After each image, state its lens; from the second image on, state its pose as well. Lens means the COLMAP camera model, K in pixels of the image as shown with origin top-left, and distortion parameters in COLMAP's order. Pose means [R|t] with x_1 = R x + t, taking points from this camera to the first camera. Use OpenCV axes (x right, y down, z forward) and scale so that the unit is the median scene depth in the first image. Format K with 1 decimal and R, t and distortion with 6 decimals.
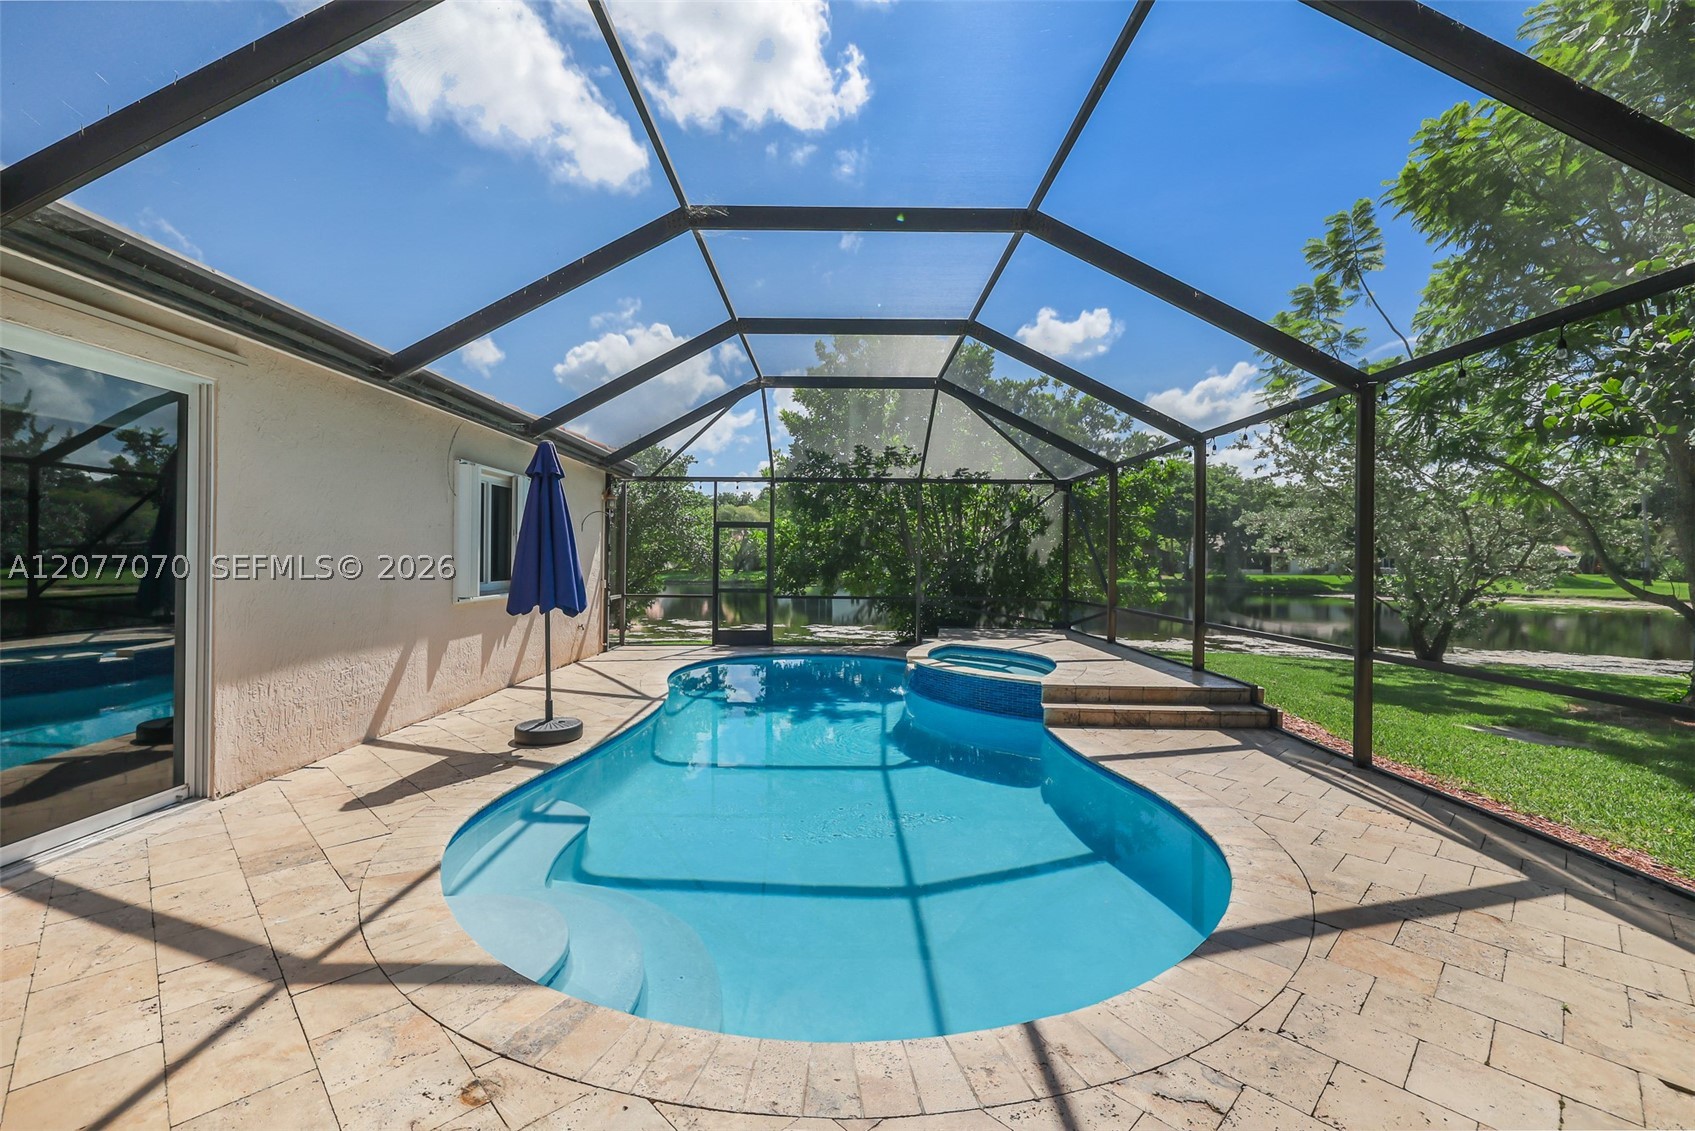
lens RADIAL K [[729.5, 0, 835.9], [0, 729.5, 552.4], [0, 0, 1]] dist [0.000661, -0.000174]
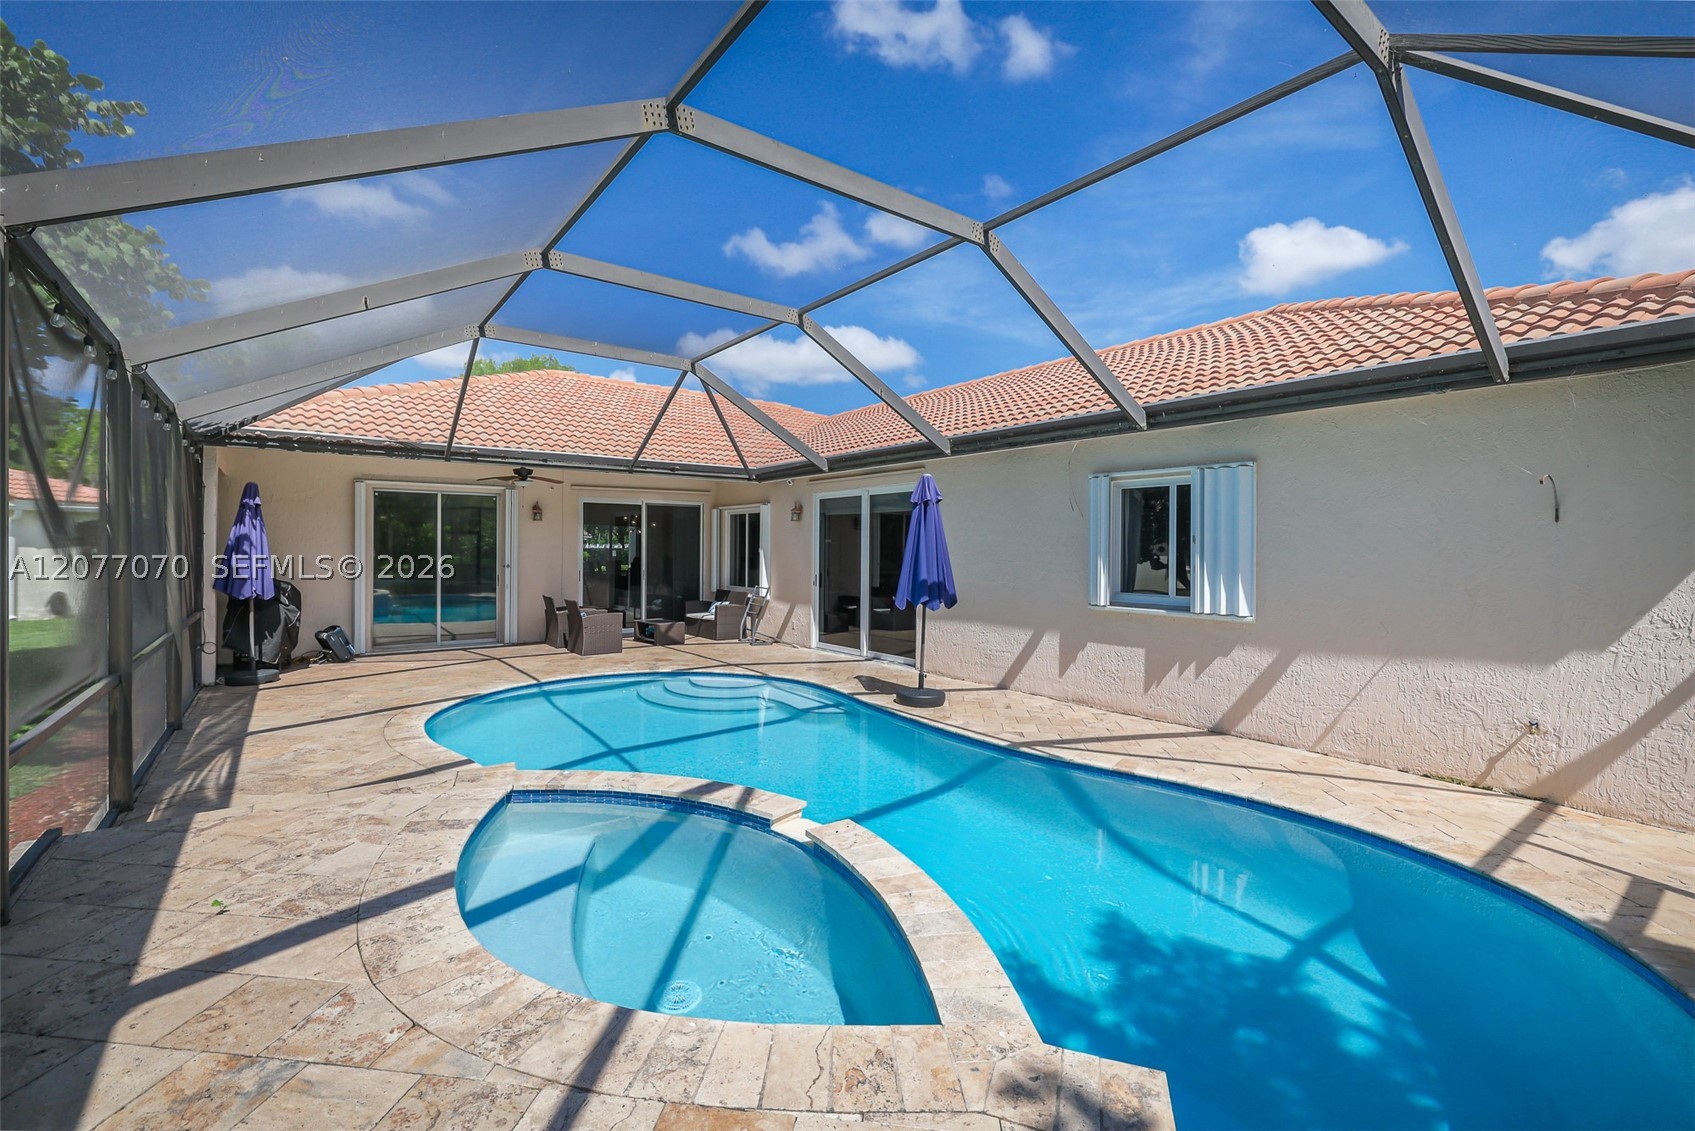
lens RADIAL K [[729.5, 0, 831.2], [0, 729.5, 561.1], [0, 0, 1]] dist [0.000661, -0.000174]
pose [[-0.803196, -0.000520, -0.595715, 0.586102], [-0.008188, 0.999915, 0.010167, -0.013766], [0.595659, 0.013044, -0.803131, 2.178308]]
